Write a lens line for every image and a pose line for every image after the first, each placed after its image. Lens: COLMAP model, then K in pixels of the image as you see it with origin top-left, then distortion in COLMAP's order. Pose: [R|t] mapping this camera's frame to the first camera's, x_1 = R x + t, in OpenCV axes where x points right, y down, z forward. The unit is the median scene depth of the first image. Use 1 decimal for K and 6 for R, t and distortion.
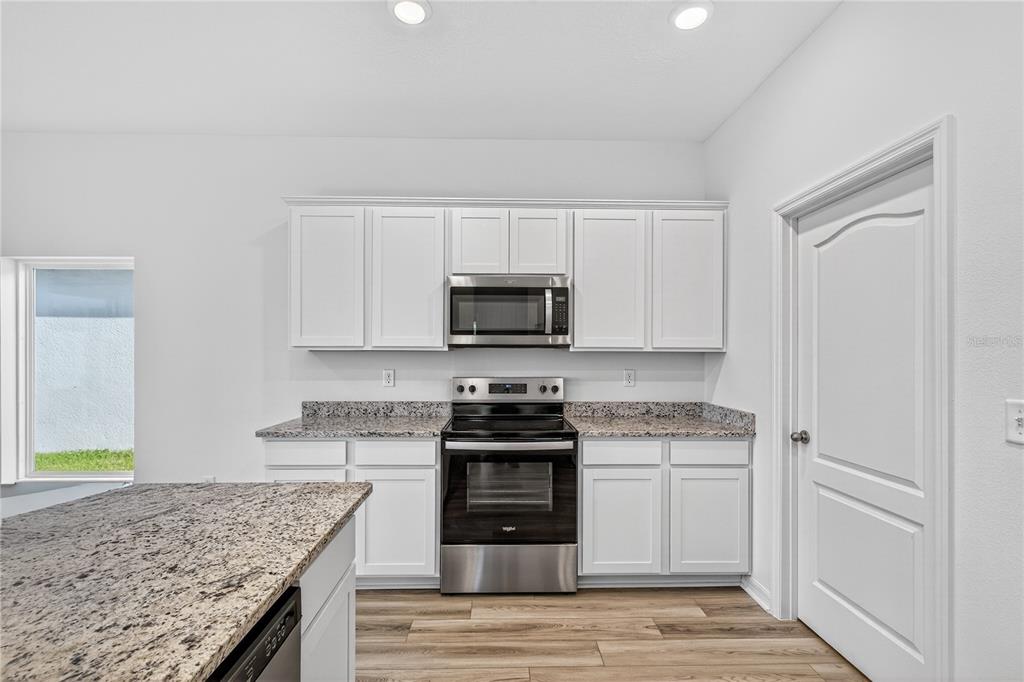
lens RADIAL K [[458.4, 0, 505.6], [0, 458.4, 346.6], [0, 0, 1]] dist [-0.002900, 0.001700]
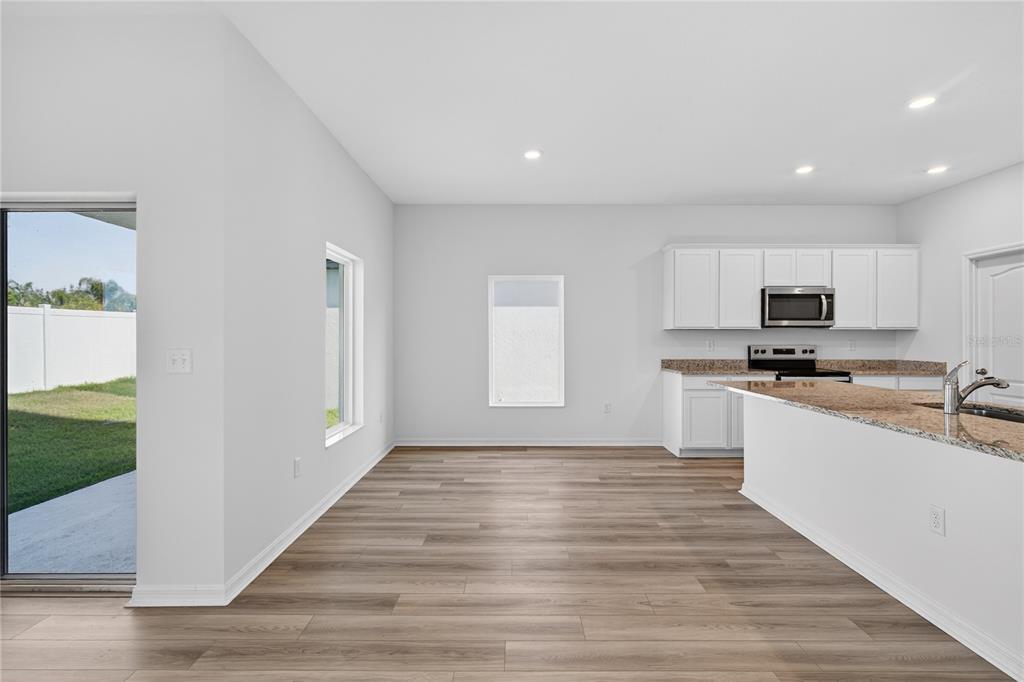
lens RADIAL K [[458.4, 0, 520.1], [0, 458.4, 337.5], [0, 0, 1]] dist [-0.002900, 0.001700]
pose [[0.999822, -0.001862, -0.018800, -1.019196], [0.002101, 0.999917, 0.012706, 0.015955], [0.018775, -0.012743, 0.999743, -0.790241]]
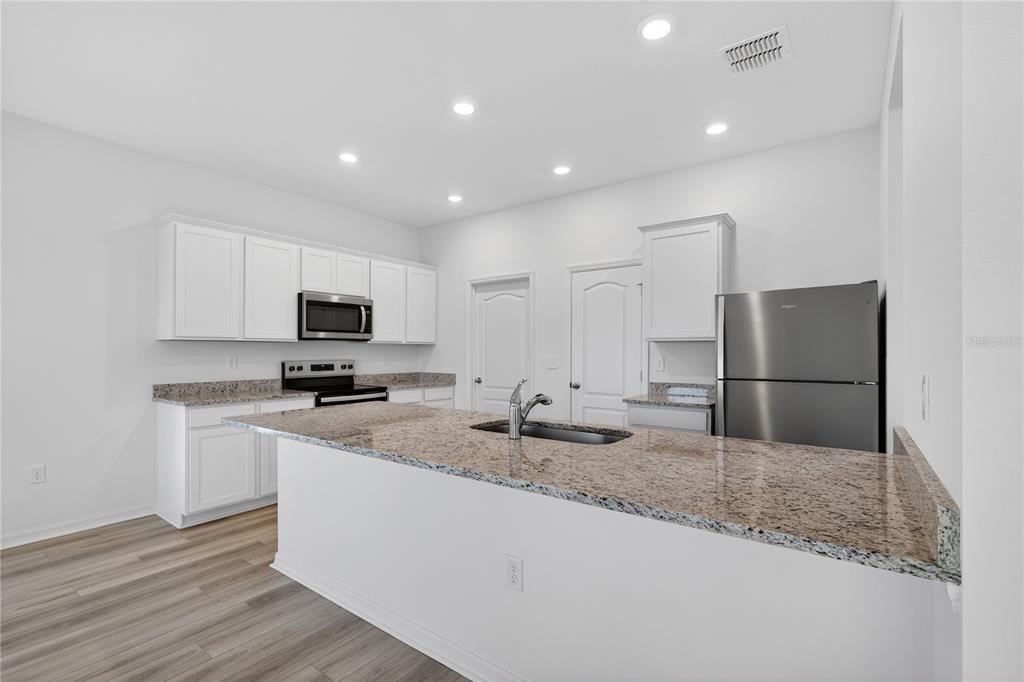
lens RADIAL K [[458.4, 0, 505.8], [0, 458.4, 349.1], [0, 0, 1]] dist [-0.002900, 0.001700]
pose [[0.619612, 0.001622, 0.784906, -0.861114], [-0.008978, 0.999947, 0.005022, 0.018725], [-0.784857, -0.010159, 0.619594, -0.436520]]
